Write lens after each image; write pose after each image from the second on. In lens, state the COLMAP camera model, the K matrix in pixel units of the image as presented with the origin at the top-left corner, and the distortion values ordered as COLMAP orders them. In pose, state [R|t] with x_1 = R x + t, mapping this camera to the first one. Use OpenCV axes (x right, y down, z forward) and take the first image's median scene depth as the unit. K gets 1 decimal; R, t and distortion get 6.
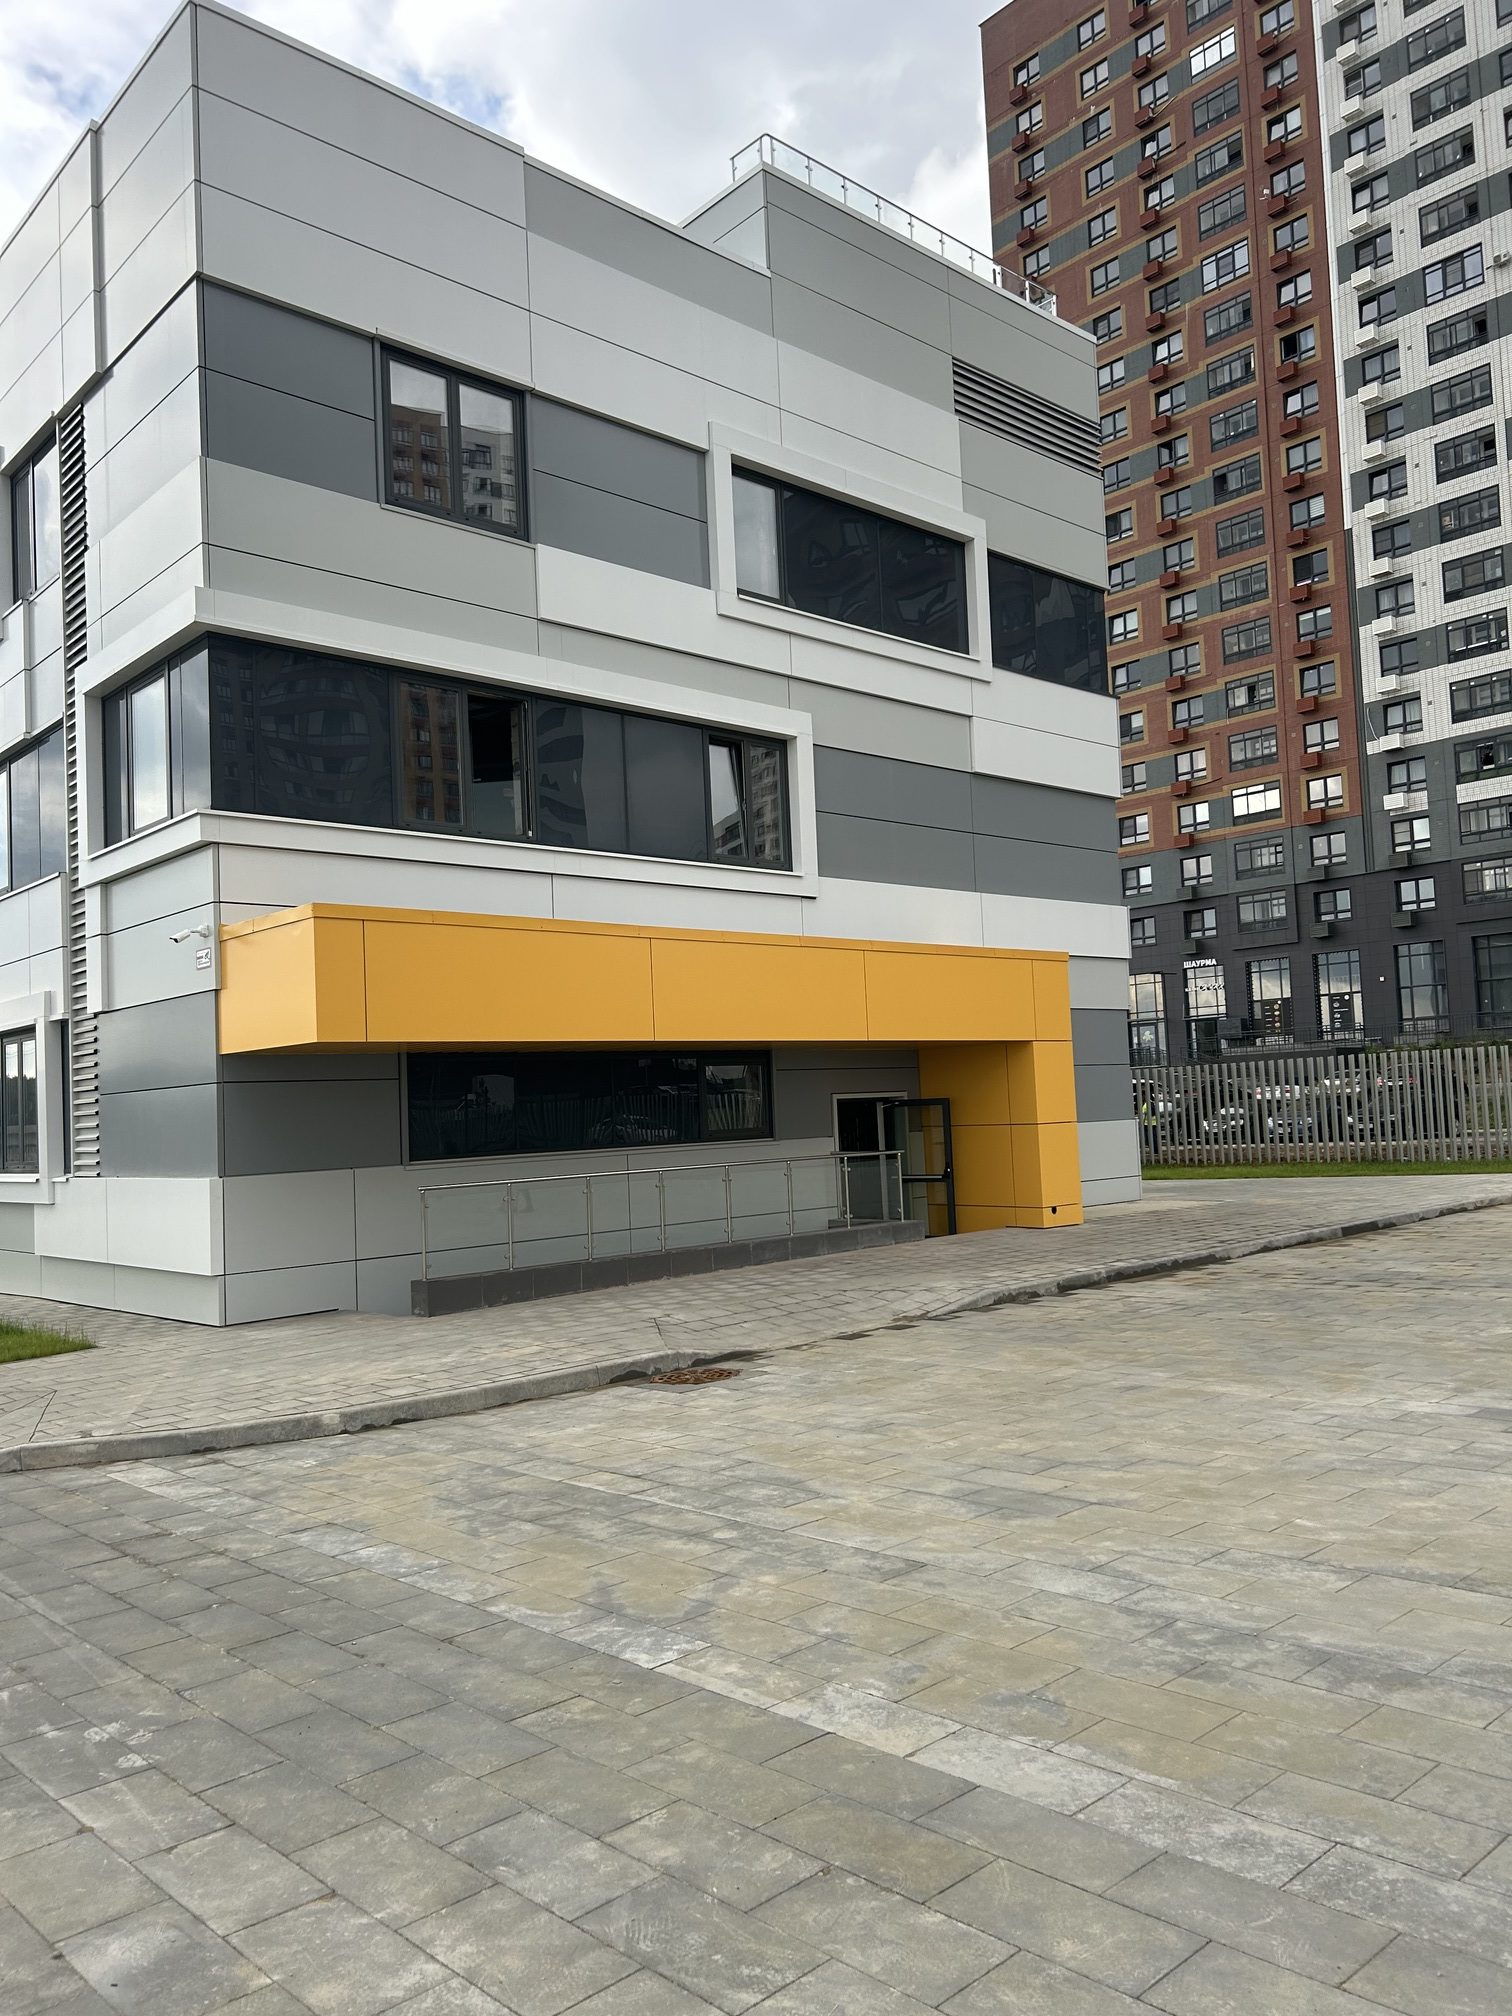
lens RADIAL K [[1521.3, 0, 769.1], [0, 1521.3, 1010.1], [0, 0, 1]] dist [0.040940, -0.038214]
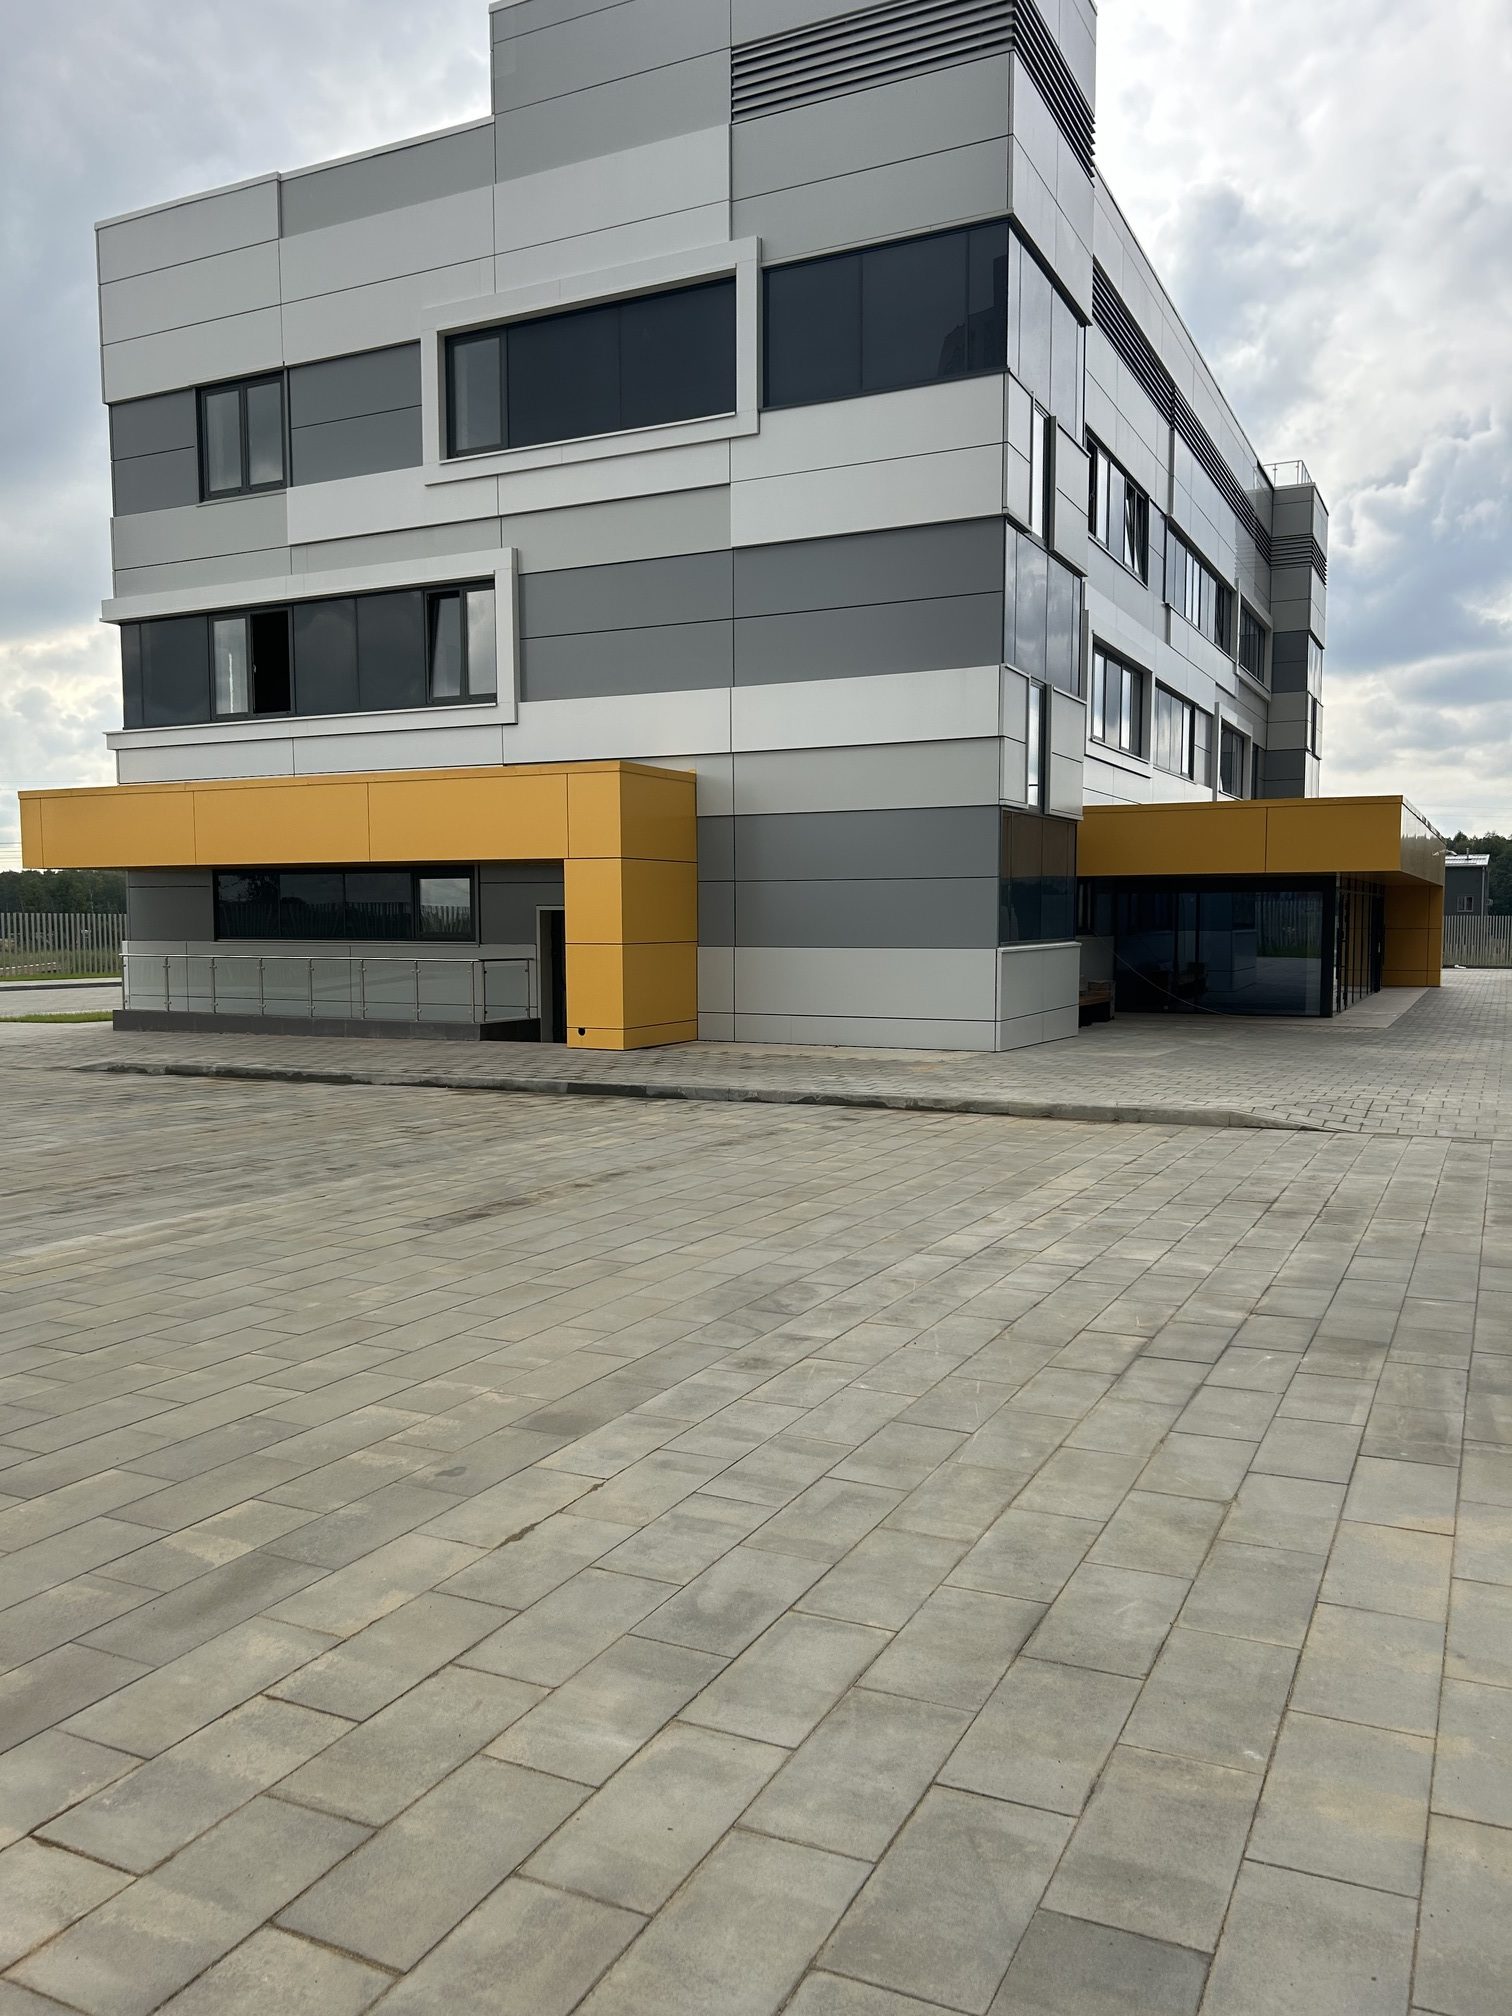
lens RADIAL K [[1516.4, 0, 759.5], [0, 1516.4, 1017.9], [0, 0, 1]] dist [0.042266, -0.042446]
pose [[0.356920, 0.102275, -0.928519, 1.176794], [0.046792, 0.990783, 0.127120, 0.005088], [0.932962, -0.088819, 0.348844, 0.799573]]
